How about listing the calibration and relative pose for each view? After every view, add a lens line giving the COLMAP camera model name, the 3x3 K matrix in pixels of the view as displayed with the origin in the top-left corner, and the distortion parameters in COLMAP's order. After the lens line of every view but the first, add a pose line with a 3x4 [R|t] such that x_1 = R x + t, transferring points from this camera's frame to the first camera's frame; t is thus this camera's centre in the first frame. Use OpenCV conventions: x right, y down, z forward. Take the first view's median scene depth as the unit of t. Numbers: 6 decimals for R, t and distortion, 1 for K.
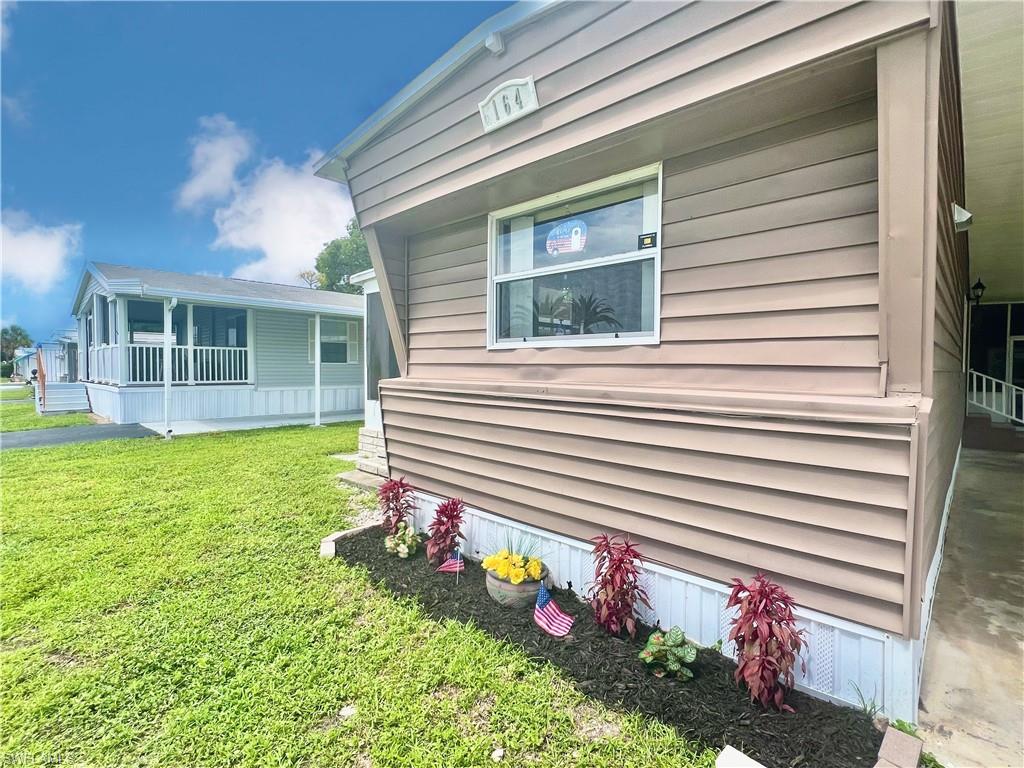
lens RADIAL K [[490.9, 0, 512.0], [0, 490.9, 384.0], [0, 0, 1]] dist [0.001589, 0.000411]
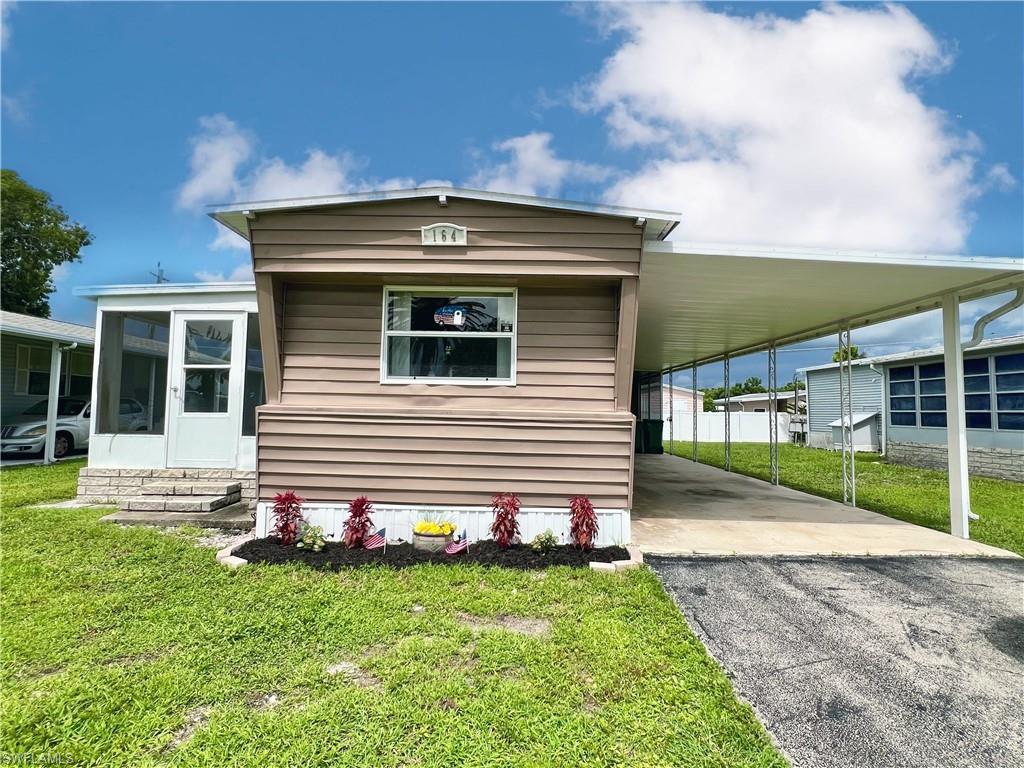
lens RADIAL K [[490.9, 0, 512.0], [0, 490.9, 384.0], [0, 0, 1]] dist [0.001589, 0.000411]
pose [[0.737471, 0.045342, 0.673855, -0.875572], [0.010826, 0.996822, -0.078922, 0.052595], [-0.675292, 0.065498, 0.734636, -0.304858]]
